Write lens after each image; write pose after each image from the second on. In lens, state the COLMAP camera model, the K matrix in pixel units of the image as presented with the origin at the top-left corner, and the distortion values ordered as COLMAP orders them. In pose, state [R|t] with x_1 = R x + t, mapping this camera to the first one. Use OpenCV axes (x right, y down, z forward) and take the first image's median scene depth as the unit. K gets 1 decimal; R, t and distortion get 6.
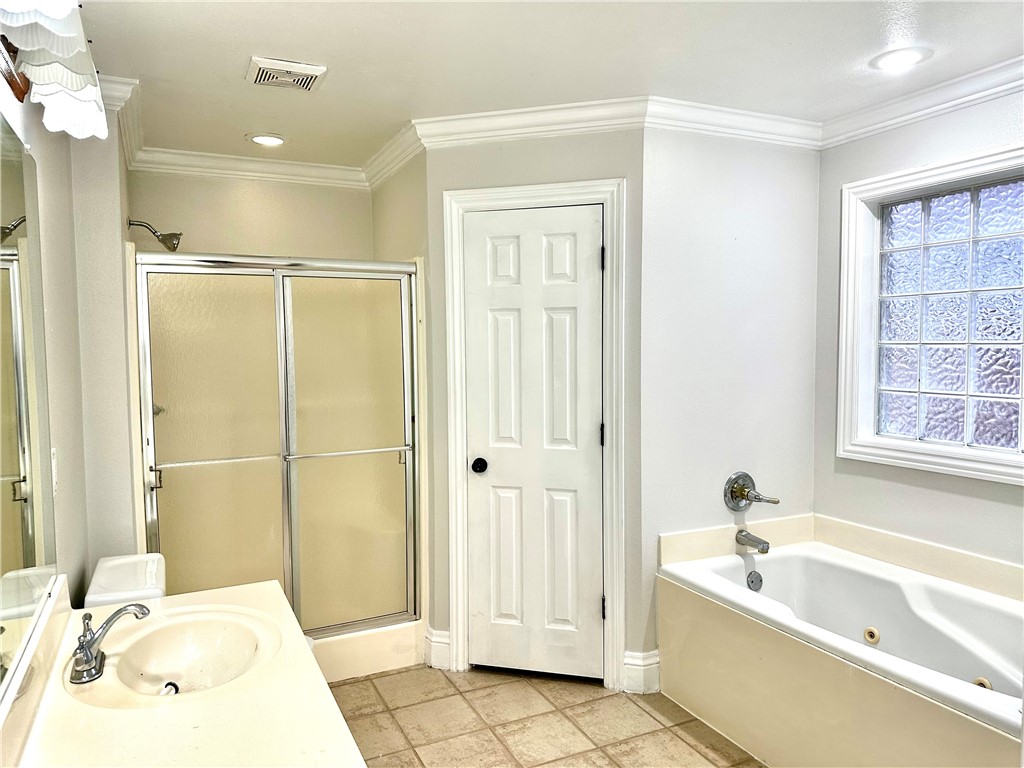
lens RADIAL K [[720.4, 0, 512.0], [0, 720.4, 383.4], [0, 0, 1]] dist [0.010862, 0.001906]
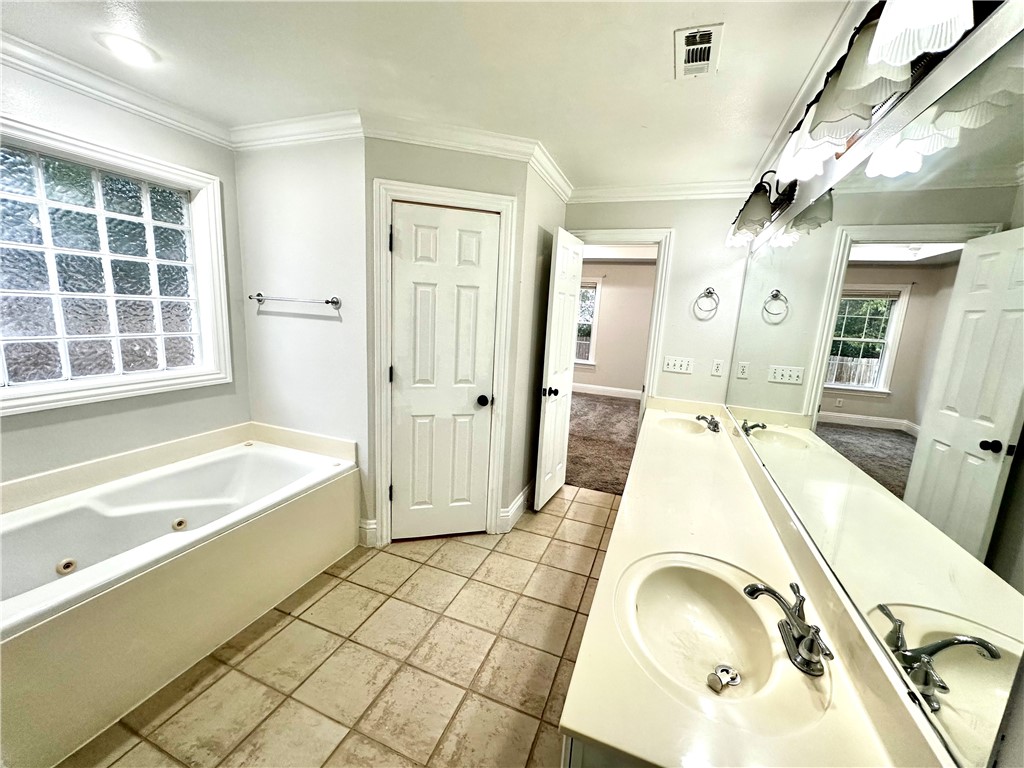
lens RADIAL K [[409.5, 0, 509.0], [0, 409.5, 386.1], [0, 0, 1]] dist [-0.002002, 0.000084]
pose [[-0.693616, -0.152301, 0.704061, -0.397942], [0.000189, 0.977355, 0.211606, -0.053278], [-0.720345, 0.146906, -0.677880, 0.997195]]
